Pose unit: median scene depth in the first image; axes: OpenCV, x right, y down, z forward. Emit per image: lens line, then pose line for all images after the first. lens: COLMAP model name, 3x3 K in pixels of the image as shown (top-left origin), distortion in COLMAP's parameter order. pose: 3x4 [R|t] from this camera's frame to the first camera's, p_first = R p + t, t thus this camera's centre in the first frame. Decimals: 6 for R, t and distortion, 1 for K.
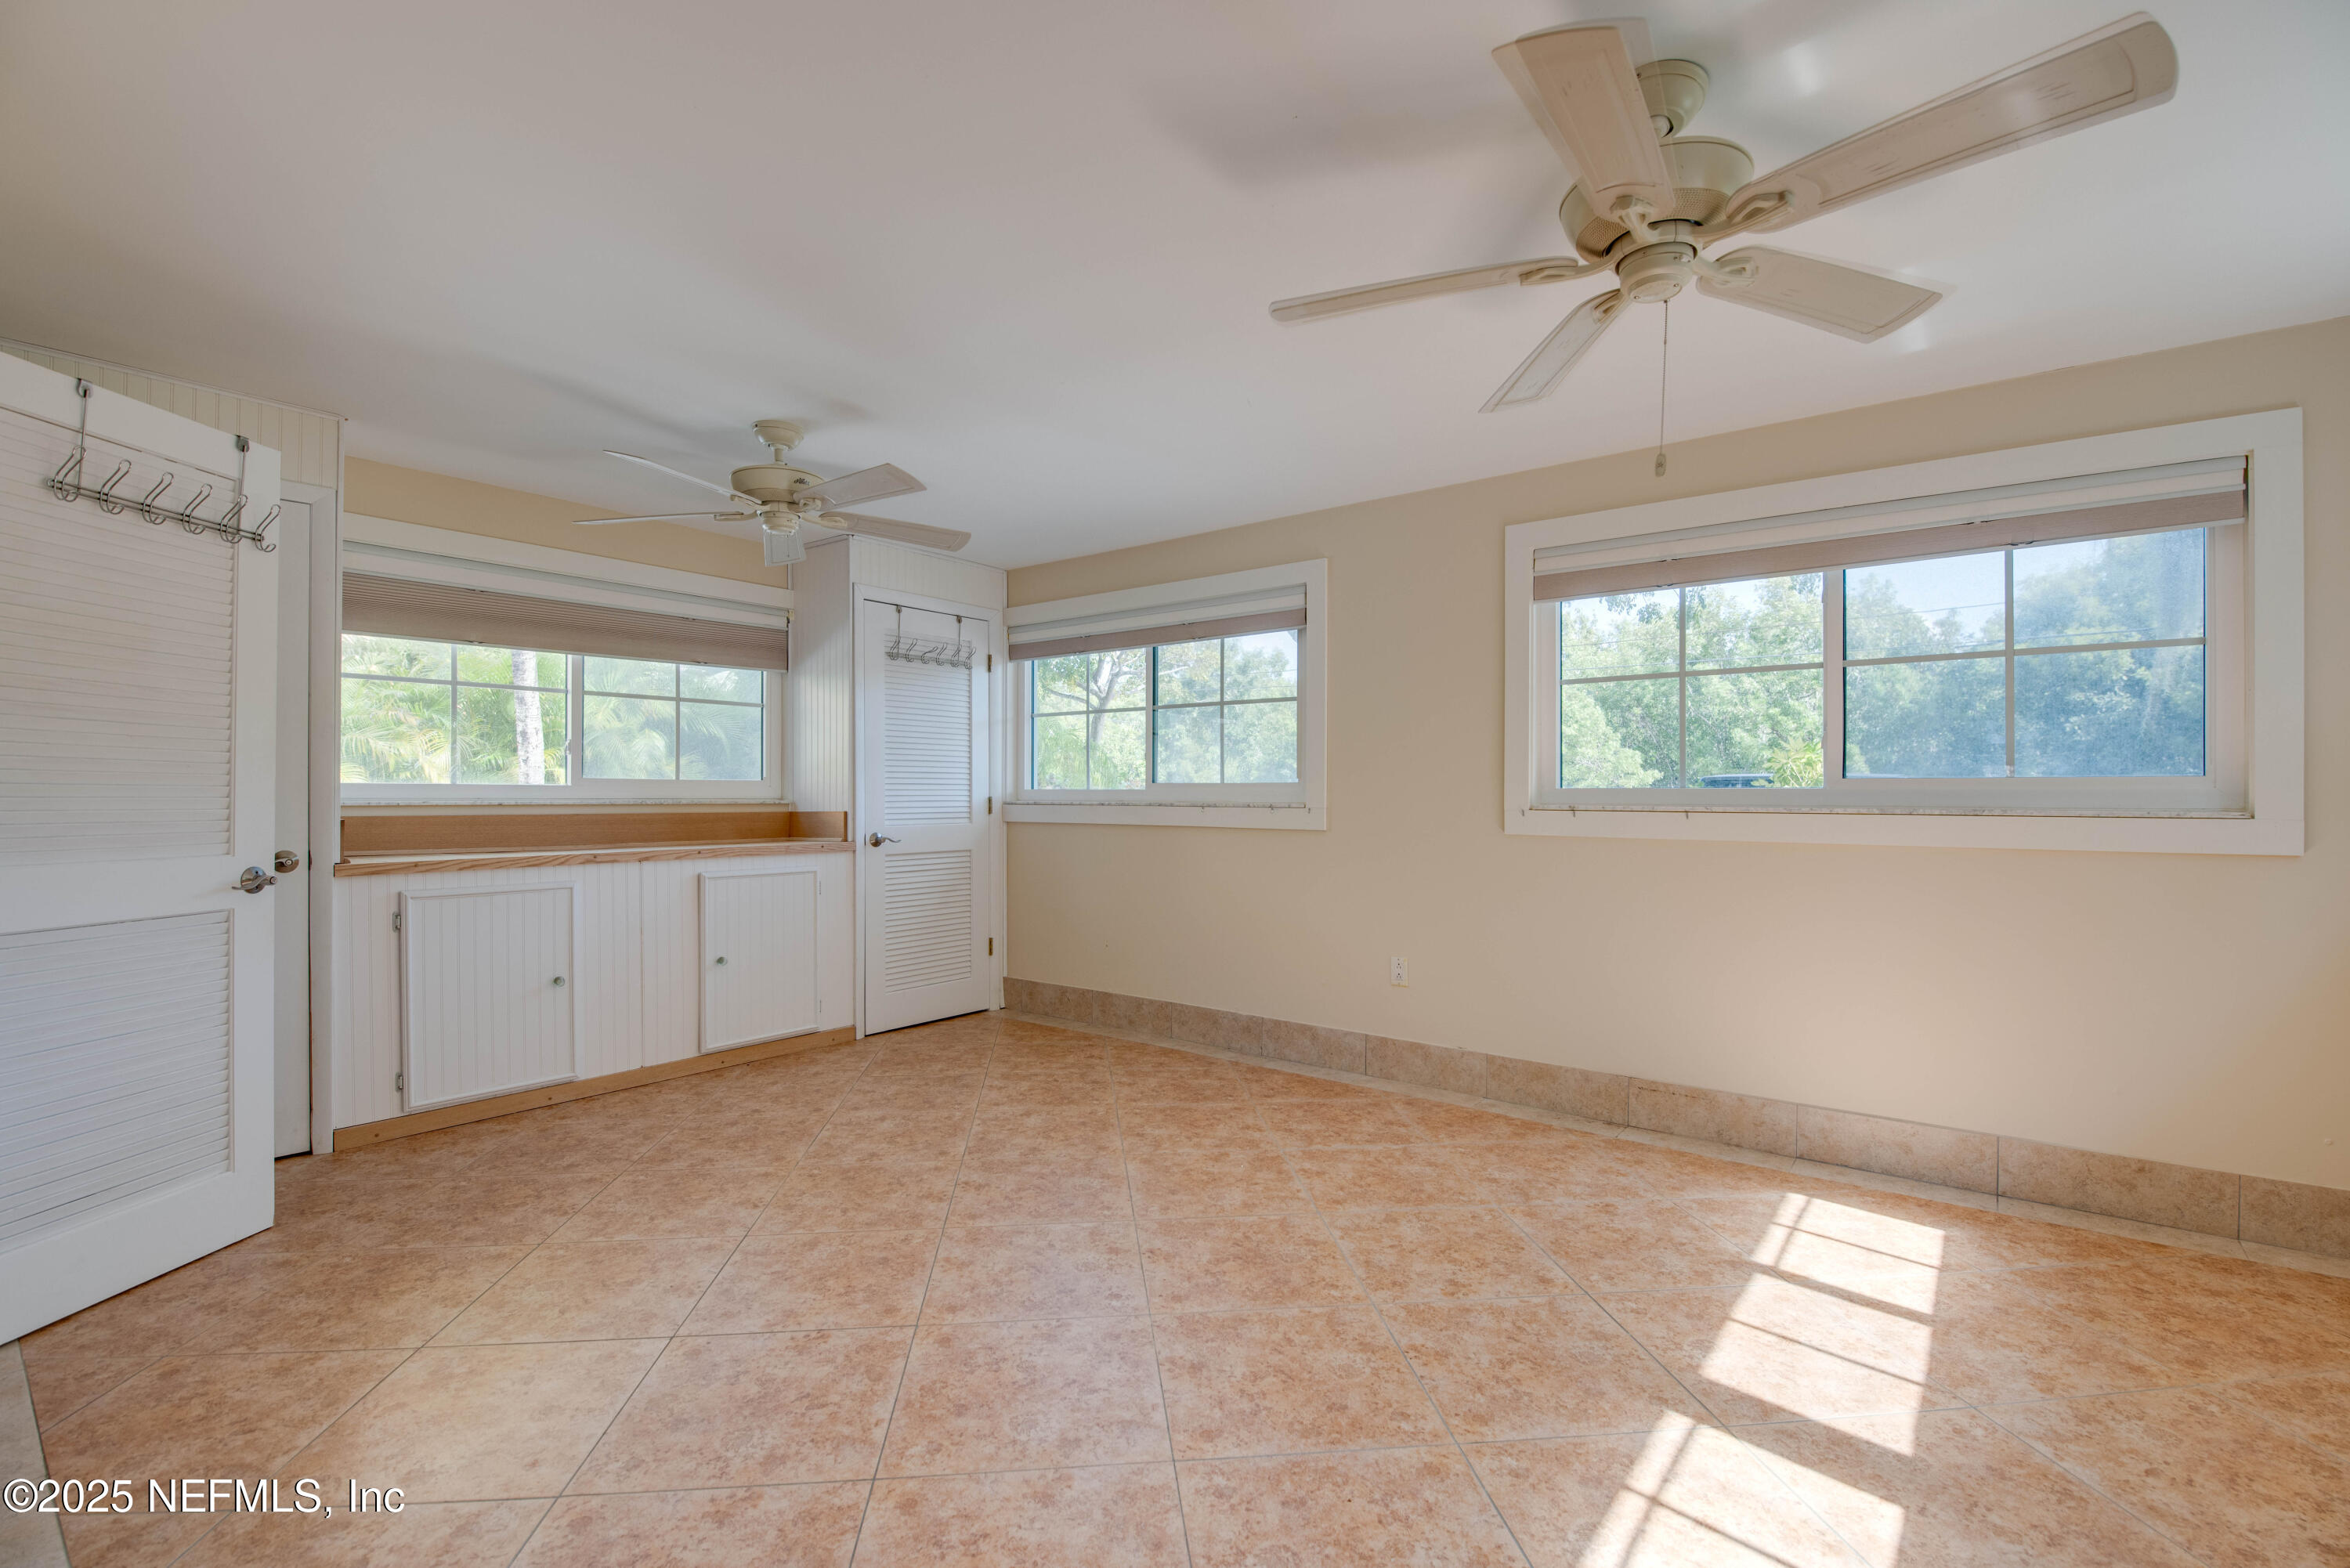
lens RADIAL K [[1039.3, 0, 1160.0], [0, 1039.3, 784.3], [0, 0, 1]] dist [-0.001689, -0.008707]
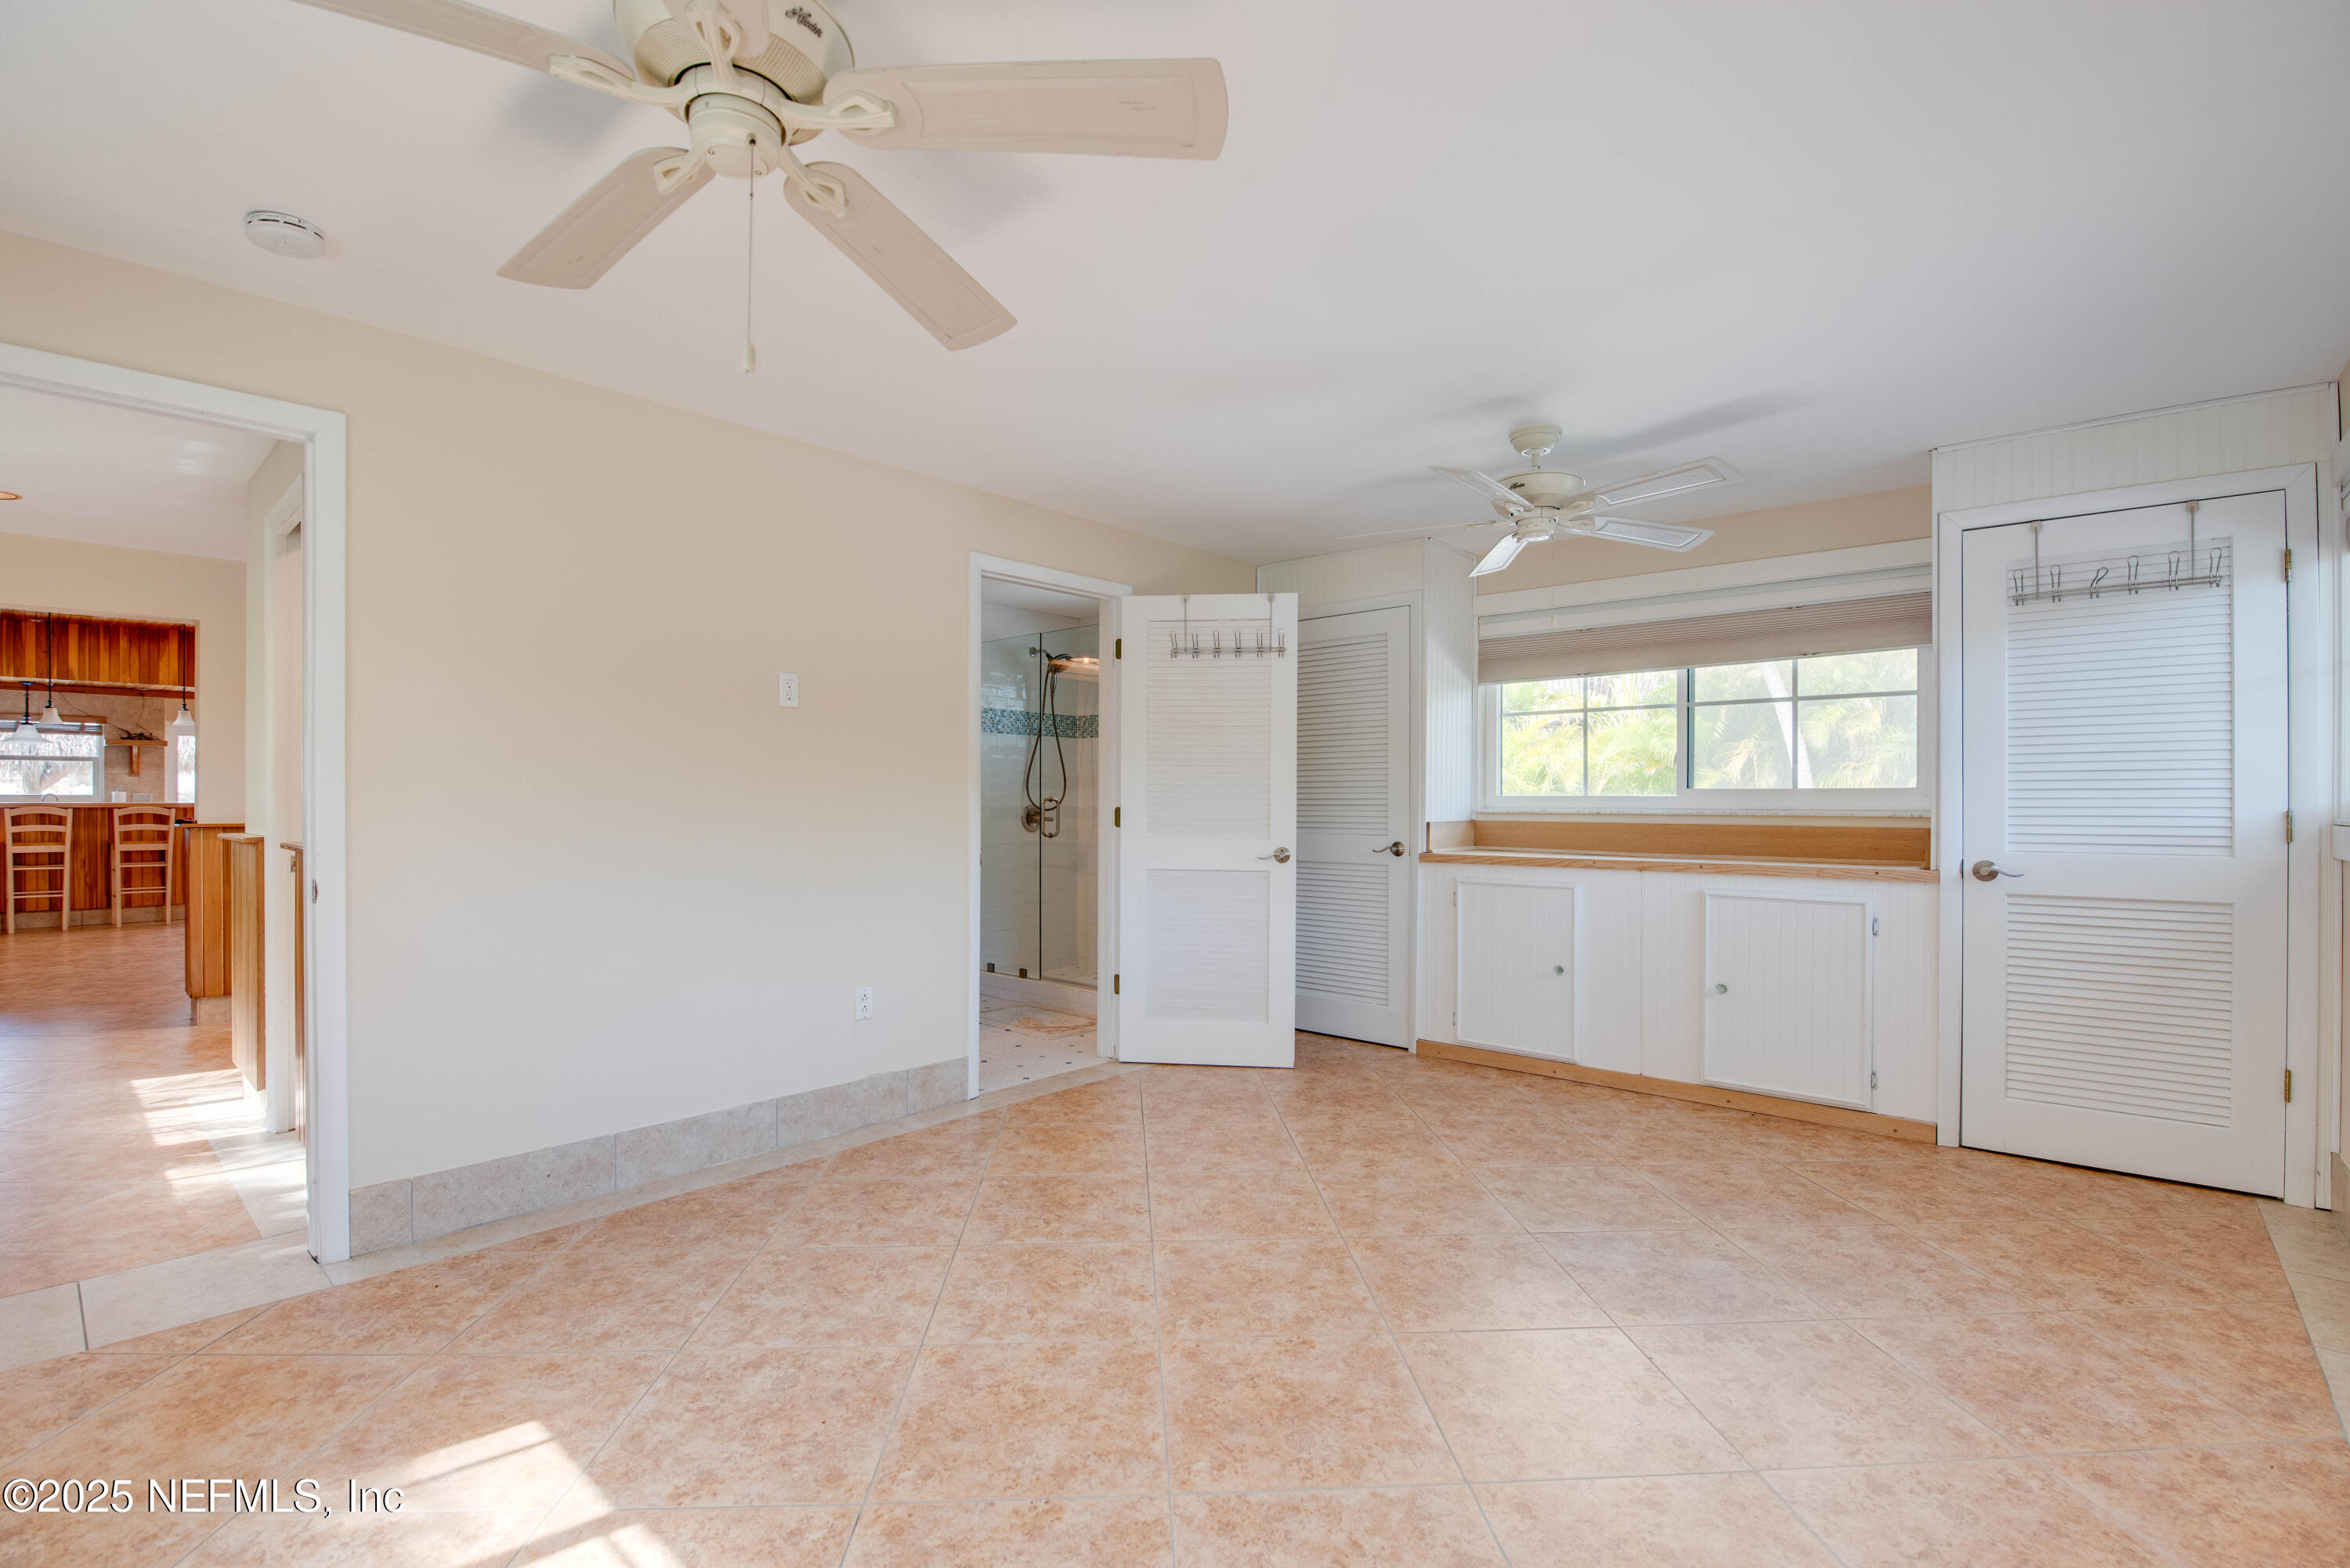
lens RADIAL K [[1039.3, 0, 1160.0], [0, 1039.3, 784.3], [0, 0, 1]] dist [-0.001689, -0.008707]
pose [[-0.048930, -0.019231, -0.998617, 0.555514], [0.006674, 0.999786, -0.019580, 0.007080], [0.998780, -0.007623, -0.048791, 0.604949]]
